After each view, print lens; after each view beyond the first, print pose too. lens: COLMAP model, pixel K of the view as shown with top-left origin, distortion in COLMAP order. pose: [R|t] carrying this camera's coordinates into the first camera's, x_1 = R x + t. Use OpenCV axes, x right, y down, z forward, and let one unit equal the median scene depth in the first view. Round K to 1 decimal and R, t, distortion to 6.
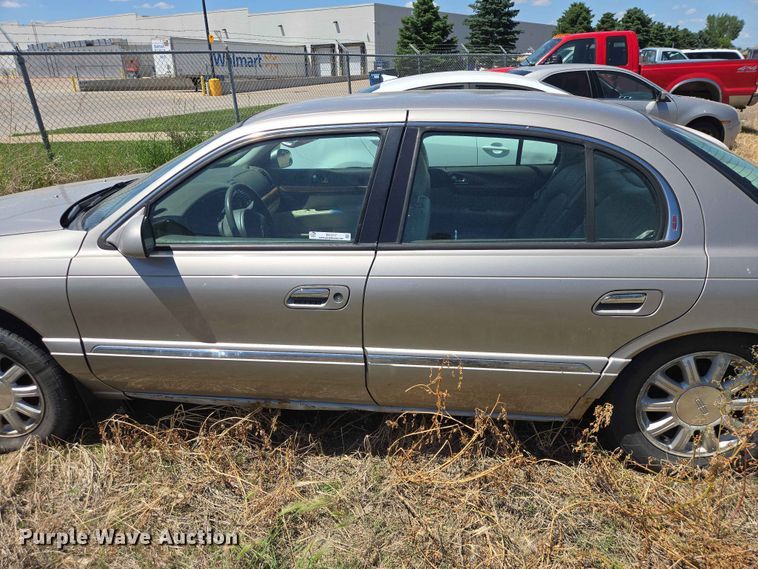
lens RADIAL K [[512.2, 0, 374.8], [0, 512.2, 281.6], [0, 0, 1]] dist [0.060159, -0.054431]
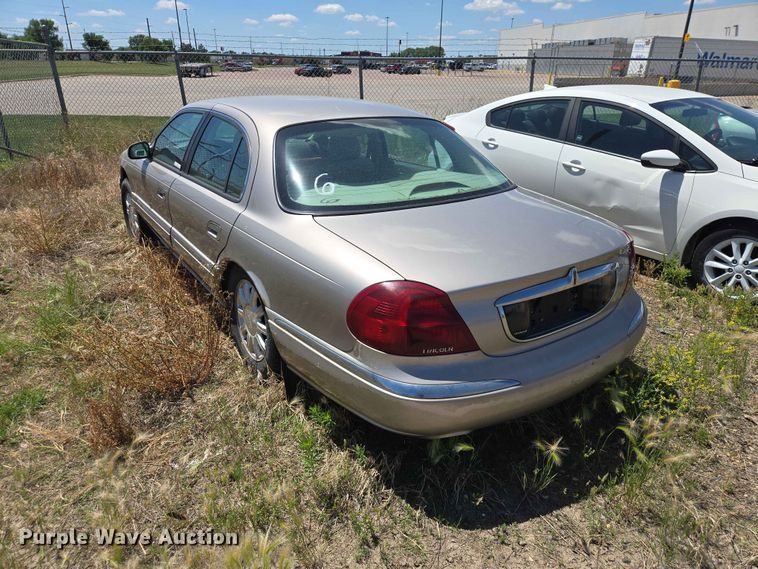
lens RADIAL K [[512.2, 0, 374.8], [0, 512.2, 281.6], [0, 0, 1]] dist [0.060159, -0.054431]
pose [[0.646847, 0.318053, -0.693131, 0.279610], [-0.315351, 0.939089, 0.136620, -0.026443], [0.694364, 0.130208, 0.707746, 0.031356]]
